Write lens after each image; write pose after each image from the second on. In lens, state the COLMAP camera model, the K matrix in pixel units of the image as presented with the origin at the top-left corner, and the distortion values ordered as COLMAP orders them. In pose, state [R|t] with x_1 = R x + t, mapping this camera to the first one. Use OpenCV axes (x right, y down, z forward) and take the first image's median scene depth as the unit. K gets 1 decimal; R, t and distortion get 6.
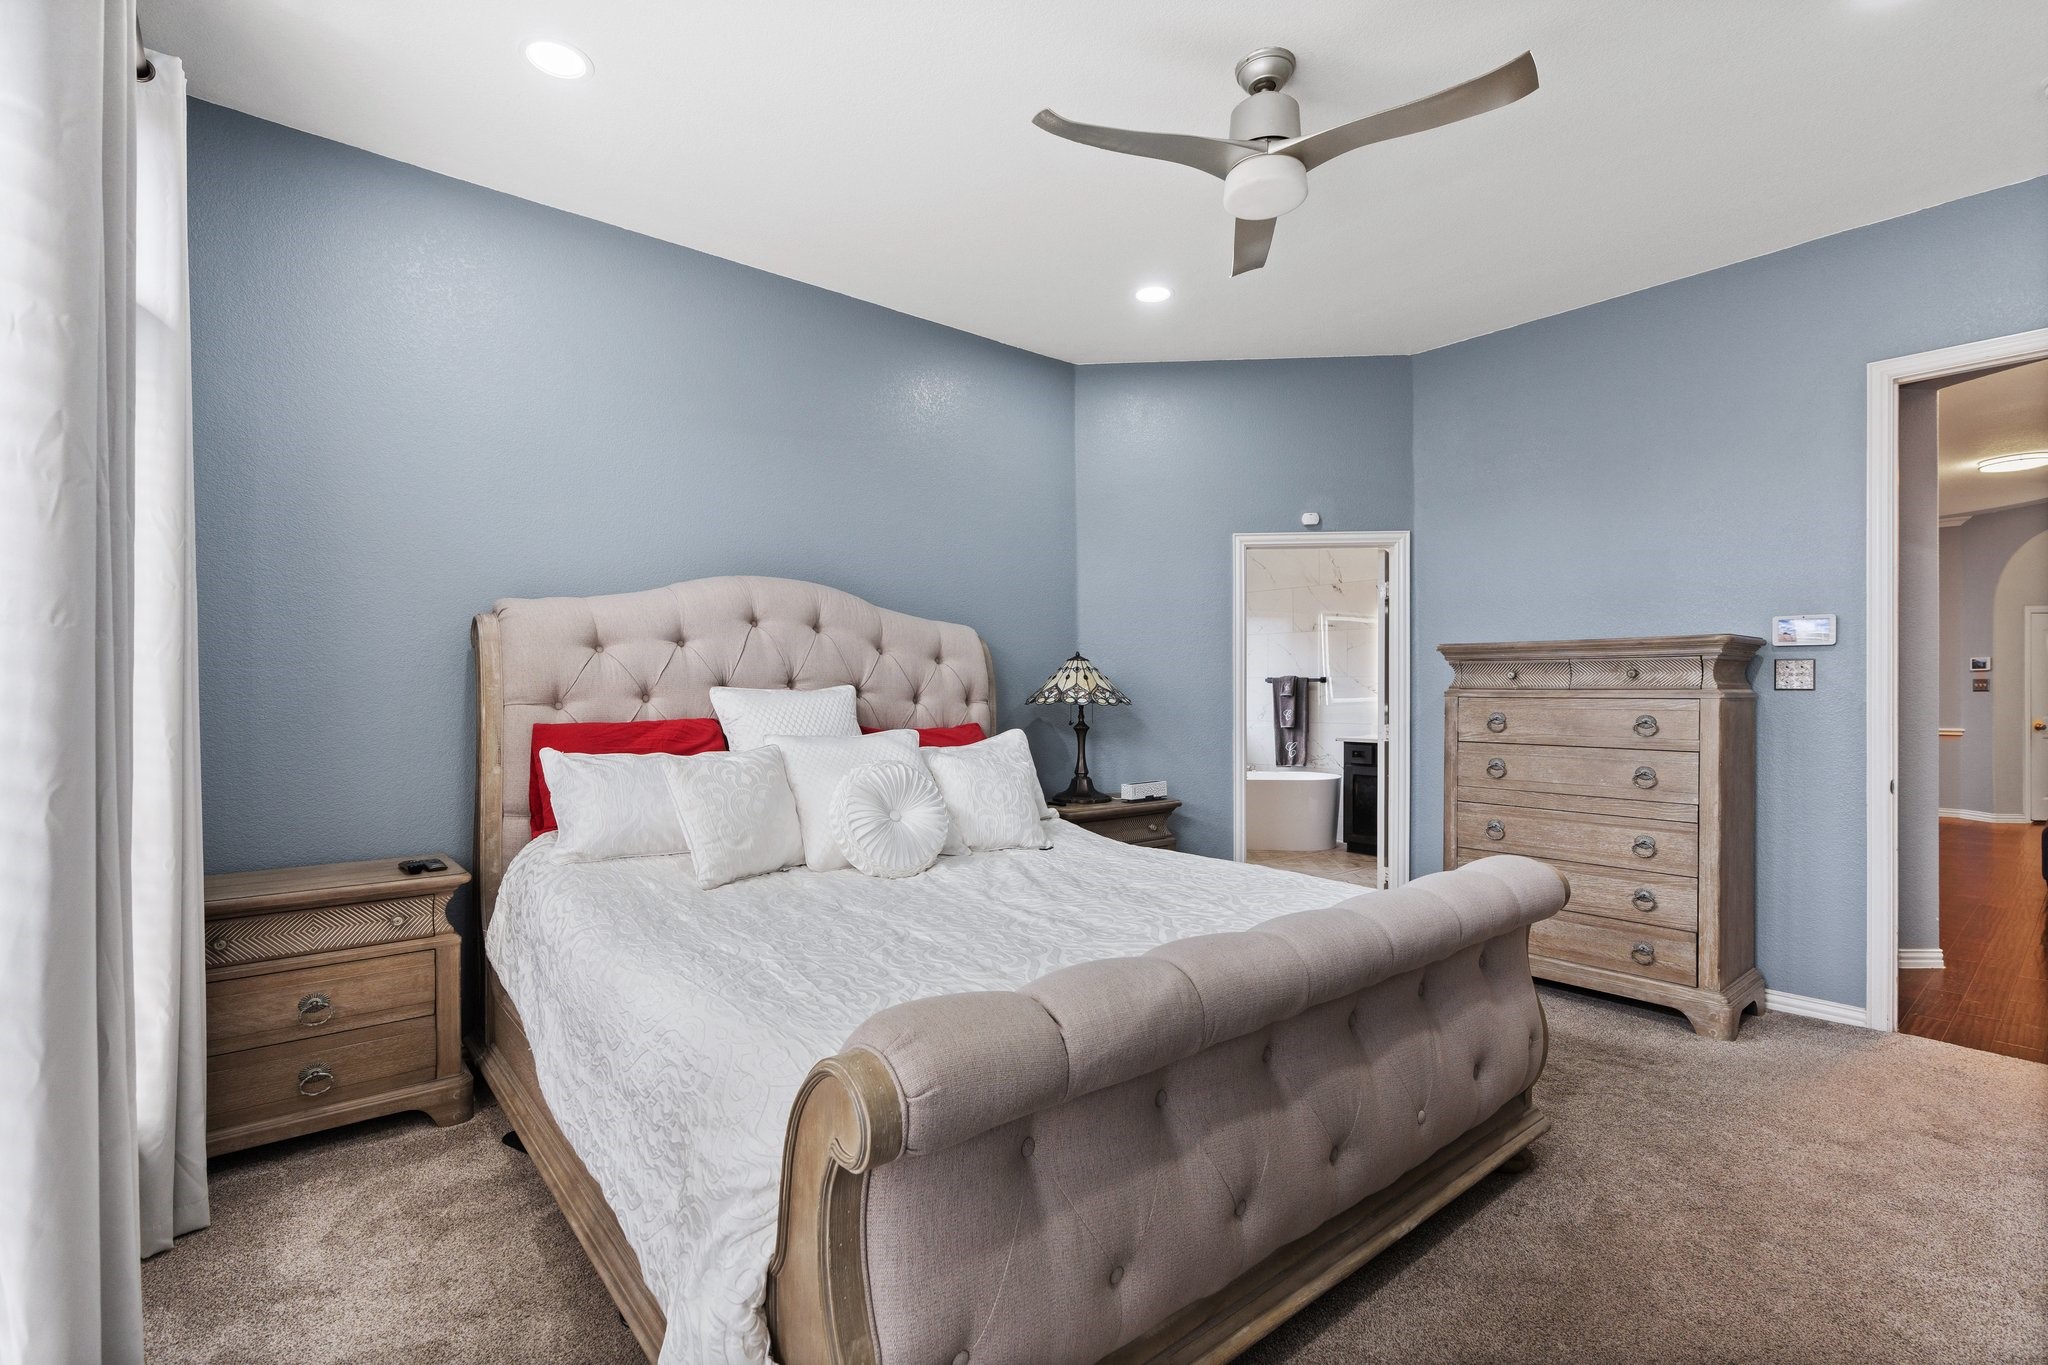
lens RADIAL K [[930.3, 0, 1024.0], [0, 930.3, 682.5], [0, 0, 1]] dist [-0.002319, 0.000842]
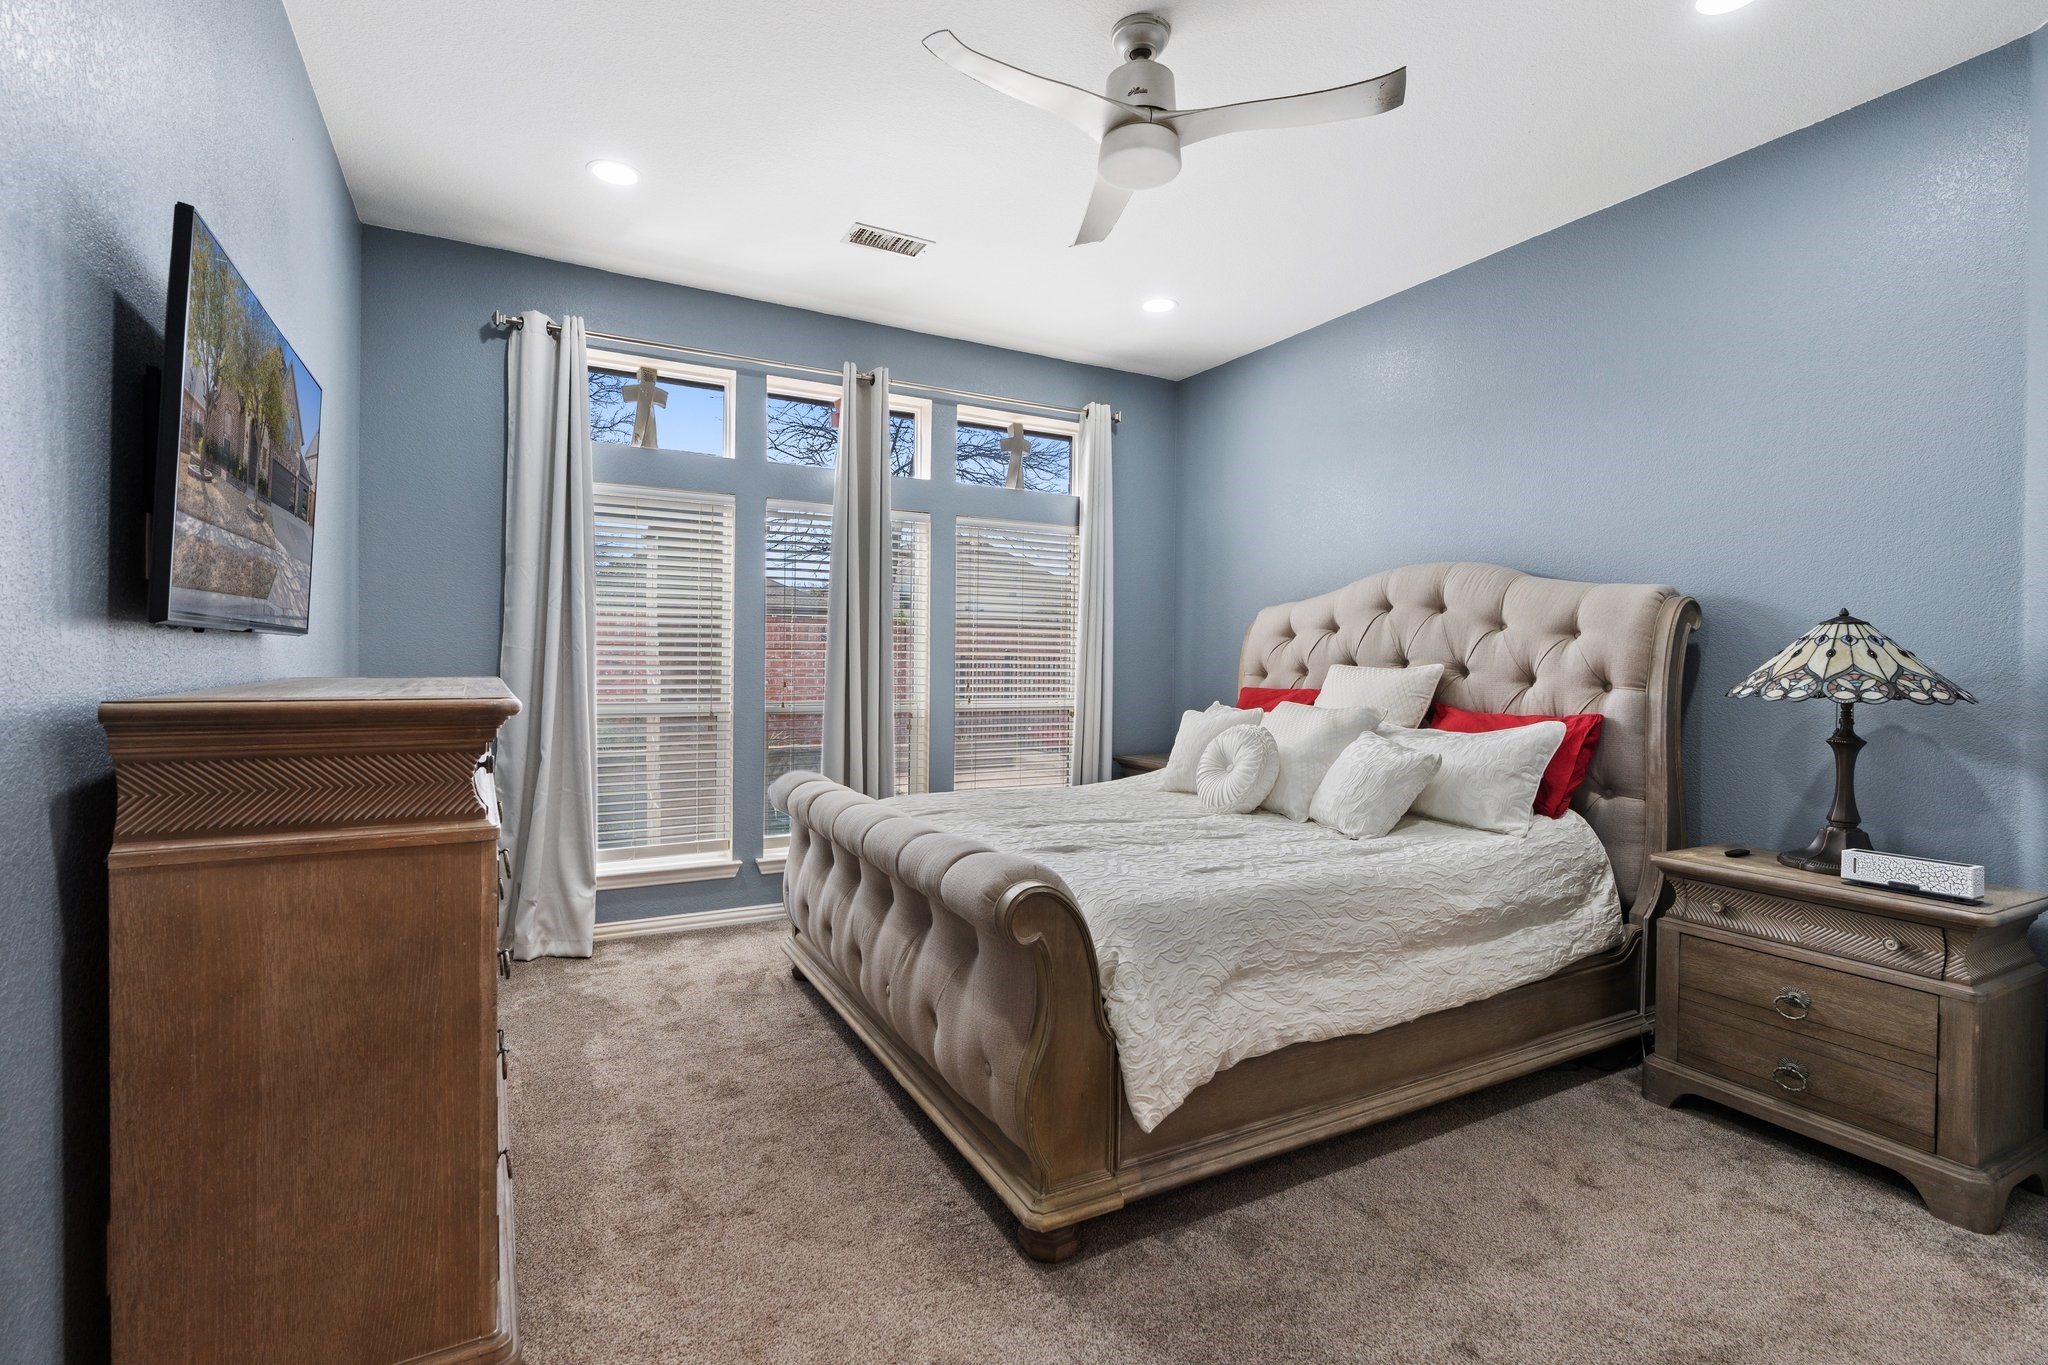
lens RADIAL K [[930.3, 0, 1024.0], [0, 930.3, 682.5], [0, 0, 1]] dist [-0.002319, 0.000842]
pose [[-0.195384, 0.019274, -0.980537, 0.713638], [-0.007539, 0.999748, 0.021154, 0.003893], [0.980698, 0.011525, -0.195189, 0.618337]]
